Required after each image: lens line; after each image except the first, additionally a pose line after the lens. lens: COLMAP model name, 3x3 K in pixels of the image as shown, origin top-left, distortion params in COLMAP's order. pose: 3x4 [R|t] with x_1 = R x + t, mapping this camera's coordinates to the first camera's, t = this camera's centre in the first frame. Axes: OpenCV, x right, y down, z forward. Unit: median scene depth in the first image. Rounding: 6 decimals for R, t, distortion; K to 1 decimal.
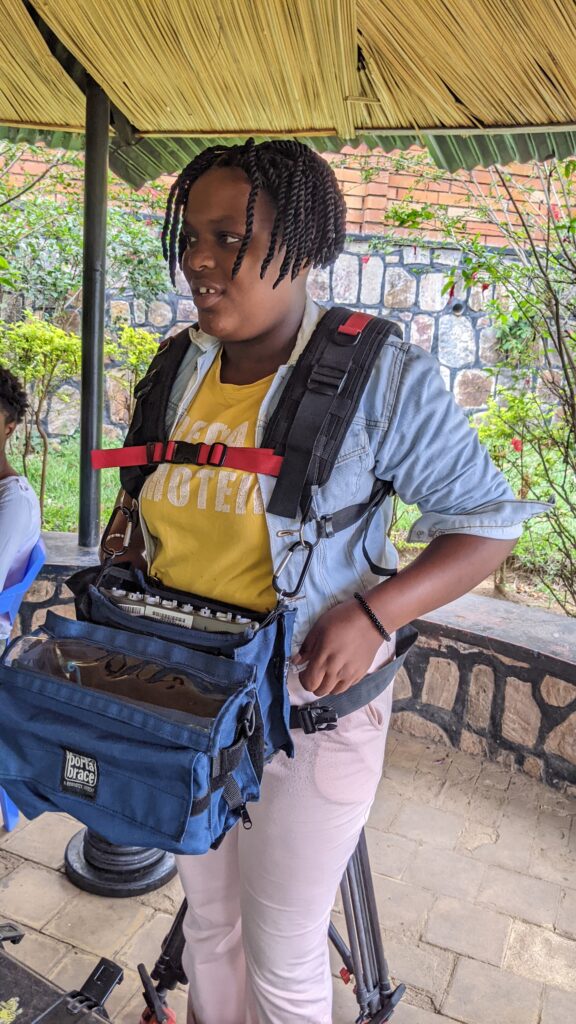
lens RADIAL K [[867.8, 0, 288.0], [0, 867.8, 512.0], [0, 0, 1]] dist [0.008391, -0.007494]
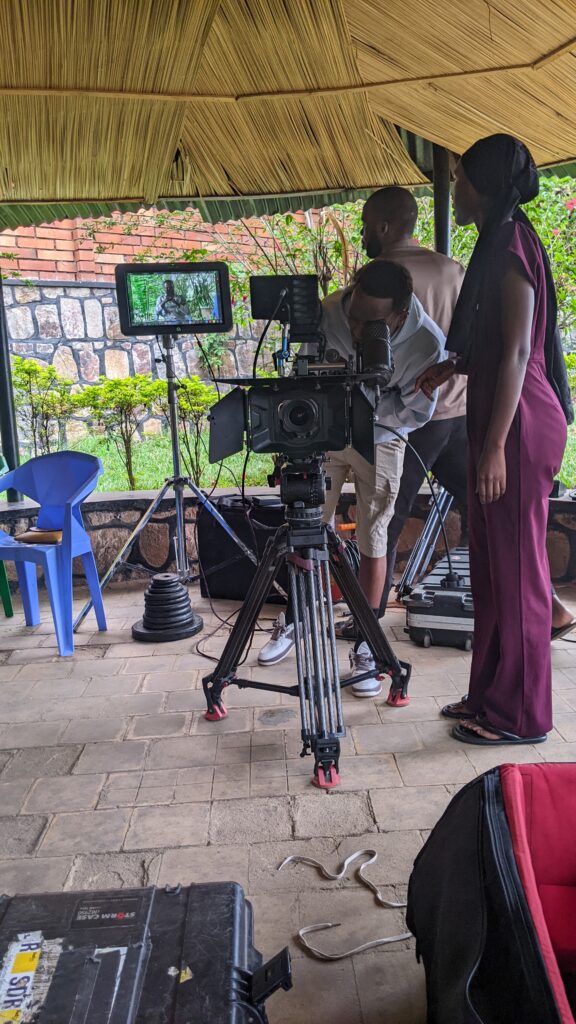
lens RADIAL K [[867.8, 0, 288.0], [0, 867.8, 512.0], [0, 0, 1]] dist [0.008391, -0.007494]
pose [[0.910175, -0.154024, 0.384524, -0.359212], [0.177919, 0.983671, -0.027120, 0.169849], [-0.374068, 0.093098, 0.922717, -0.405998]]
